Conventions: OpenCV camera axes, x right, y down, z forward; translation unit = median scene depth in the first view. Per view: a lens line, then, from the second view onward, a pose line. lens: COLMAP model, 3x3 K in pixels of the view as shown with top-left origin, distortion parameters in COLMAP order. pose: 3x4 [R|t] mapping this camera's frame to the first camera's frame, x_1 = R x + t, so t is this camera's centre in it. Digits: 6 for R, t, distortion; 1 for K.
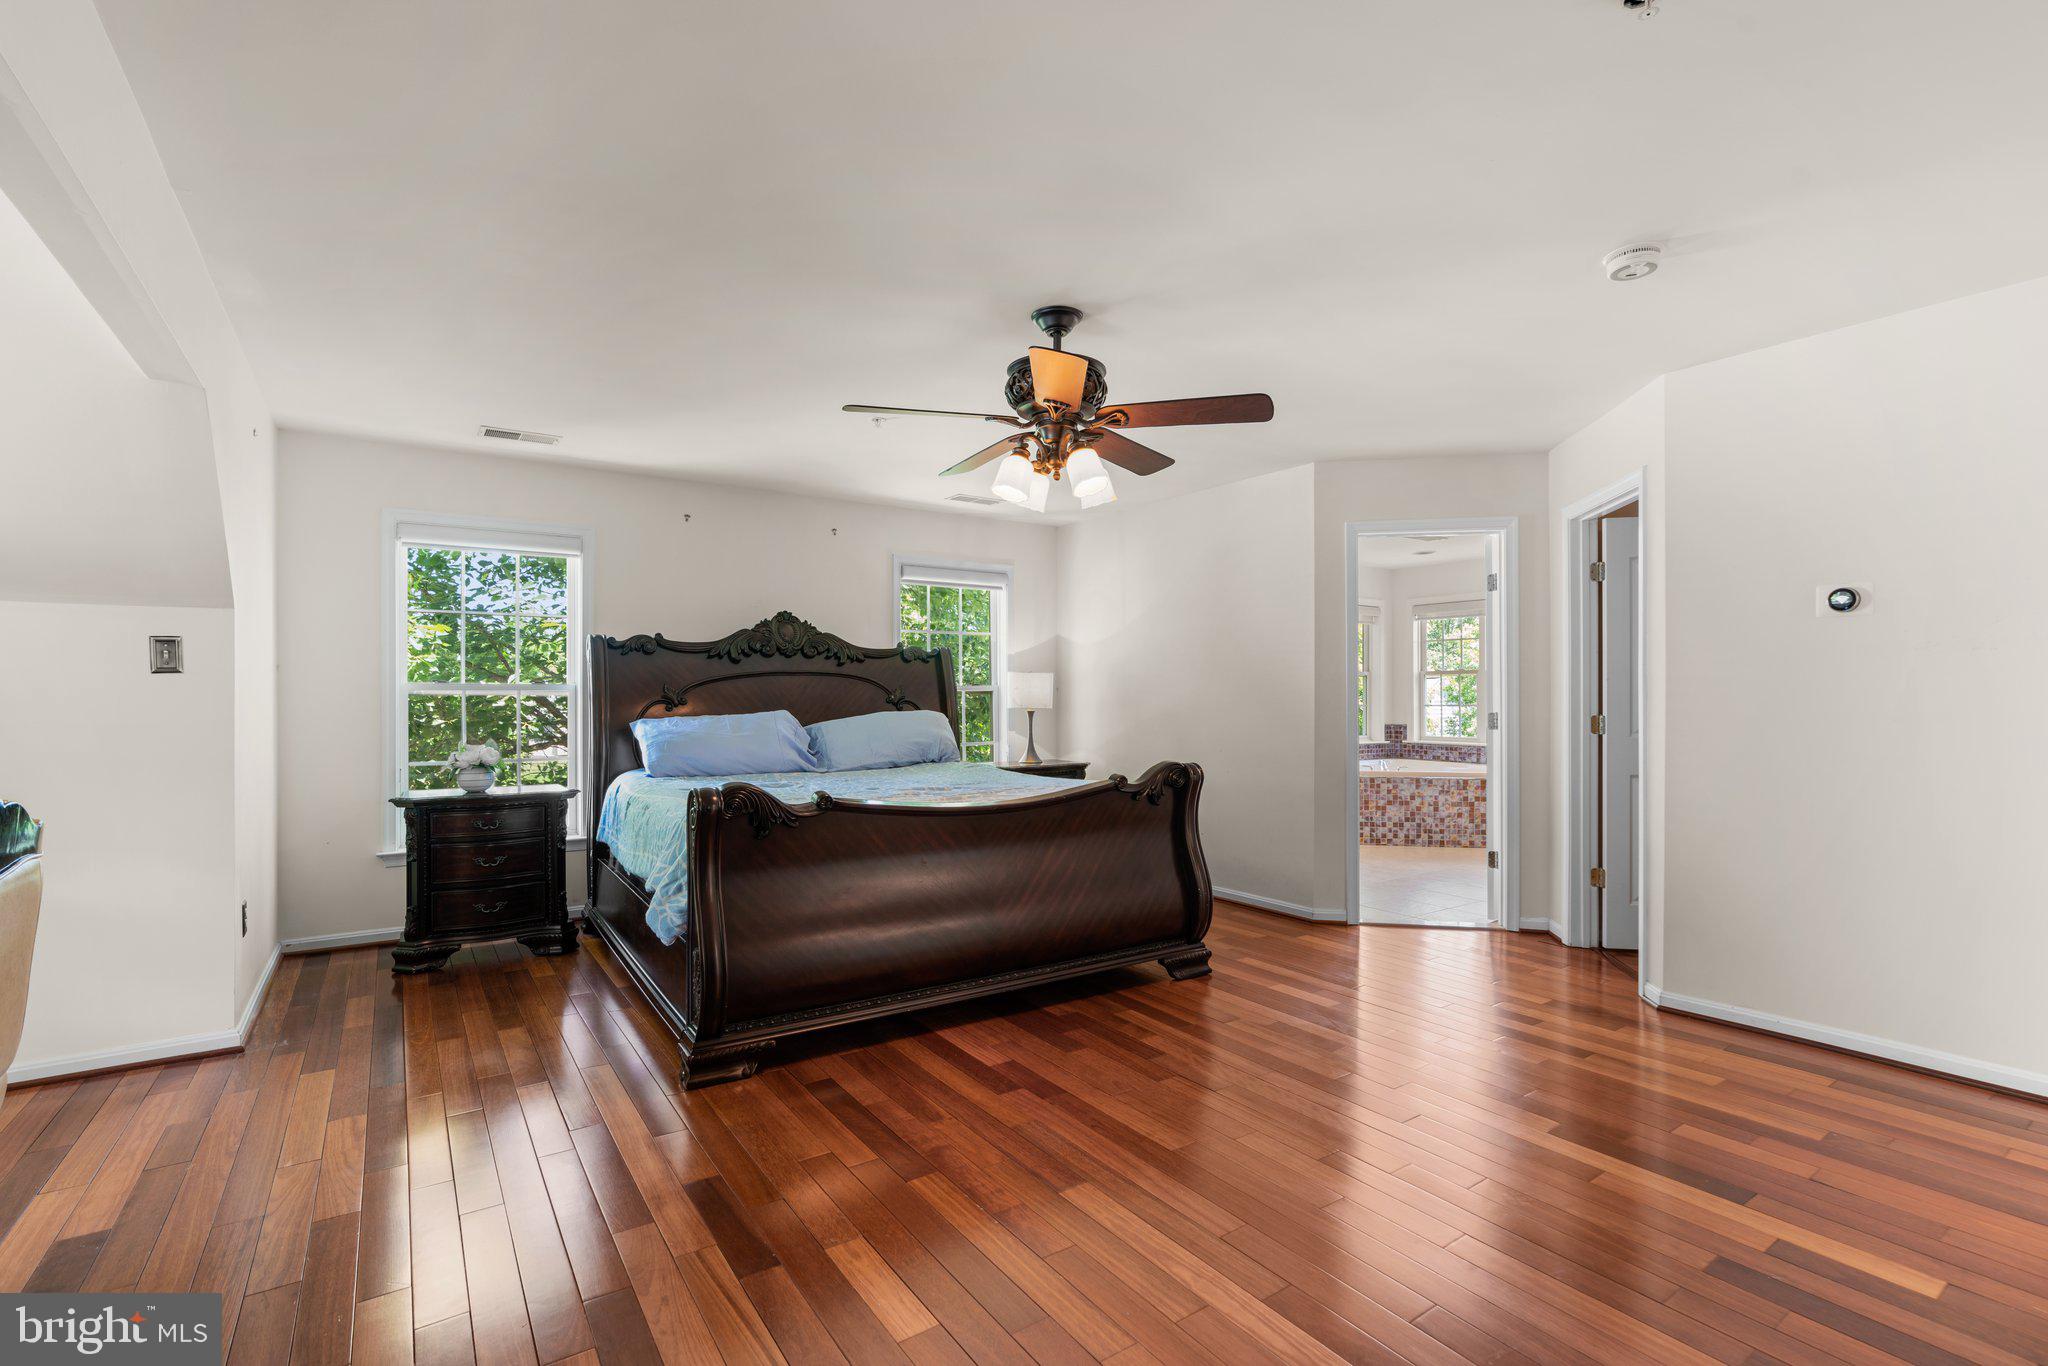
lens RADIAL K [[933.1, 0, 1035.4], [0, 933.1, 703.4], [0, 0, 1]] dist [-0.000110, 0.000179]
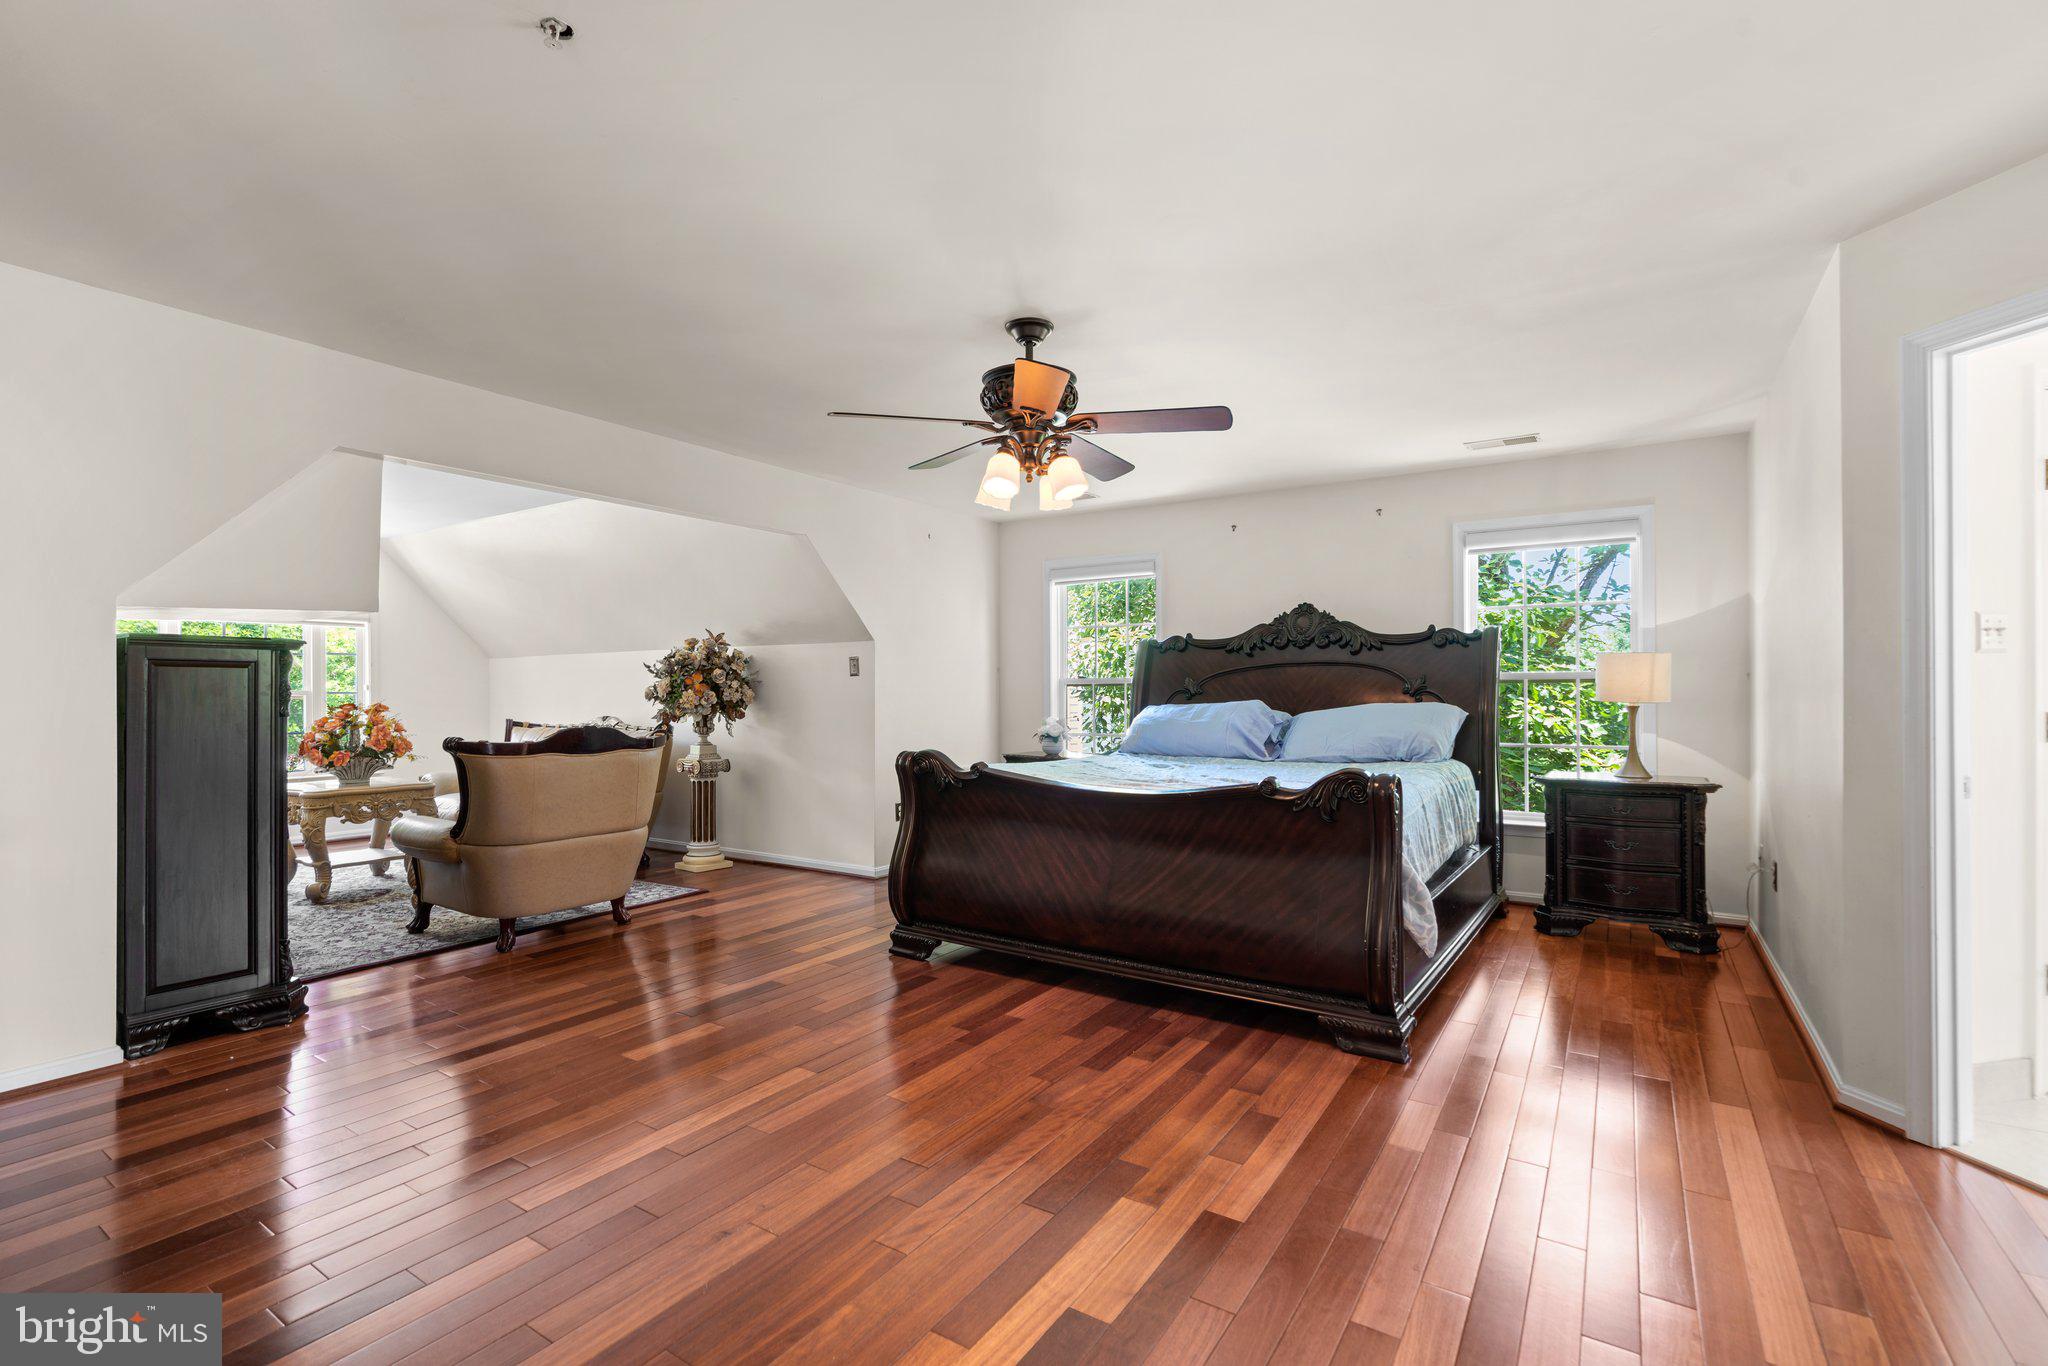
lens RADIAL K [[921.4, 0, 1022.3], [0, 921.4, 724.7], [0, 0, 1]] dist [0.001153, 0.000195]
pose [[0.378067, 0.038358, -0.924983, 0.810378], [-0.000999, 0.999158, 0.041026, -0.010307], [0.925778, -0.014587, 0.377786, 0.489937]]
